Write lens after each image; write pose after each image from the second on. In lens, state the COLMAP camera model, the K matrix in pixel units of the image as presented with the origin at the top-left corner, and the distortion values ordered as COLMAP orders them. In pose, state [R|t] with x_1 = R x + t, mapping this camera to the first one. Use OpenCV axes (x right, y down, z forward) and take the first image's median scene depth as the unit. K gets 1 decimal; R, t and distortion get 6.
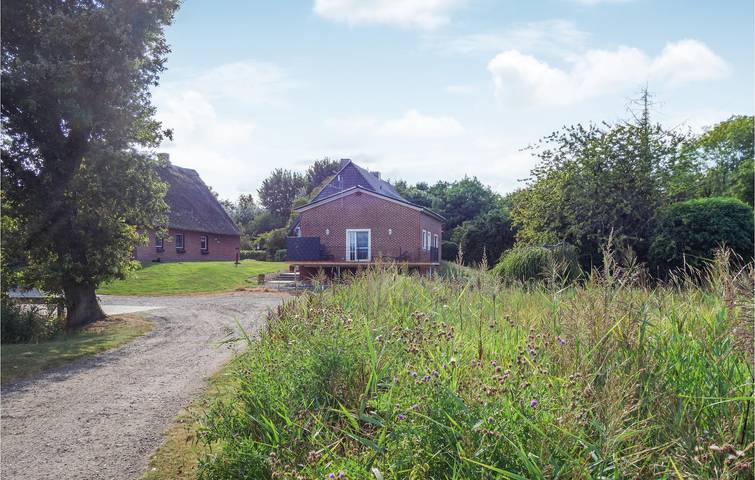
lens RADIAL K [[531.8, 0, 377.5], [0, 531.8, 240.0], [0, 0, 1]] dist [0.000116, -0.000479]
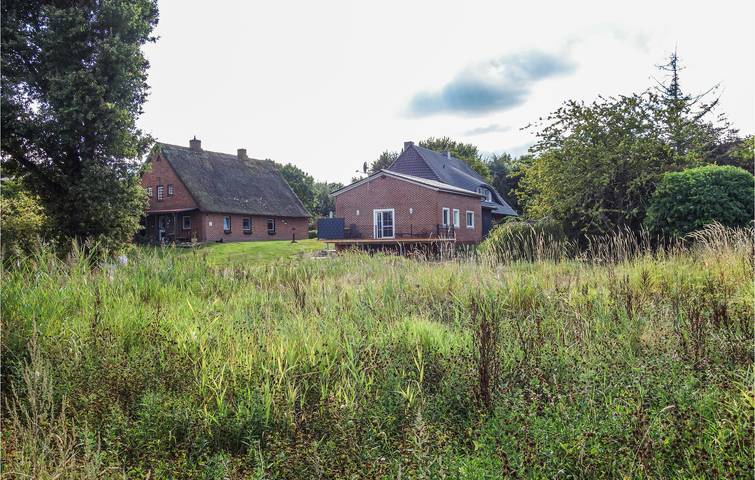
lens RADIAL K [[531.8, 0, 377.5], [0, 531.8, 240.0], [0, 0, 1]] dist [0.000116, -0.000479]
pose [[0.970330, -0.019733, -0.240978, 0.217285], [0.030653, 0.998662, 0.041650, -0.003178], [0.239834, -0.047800, 0.969636, -0.085232]]
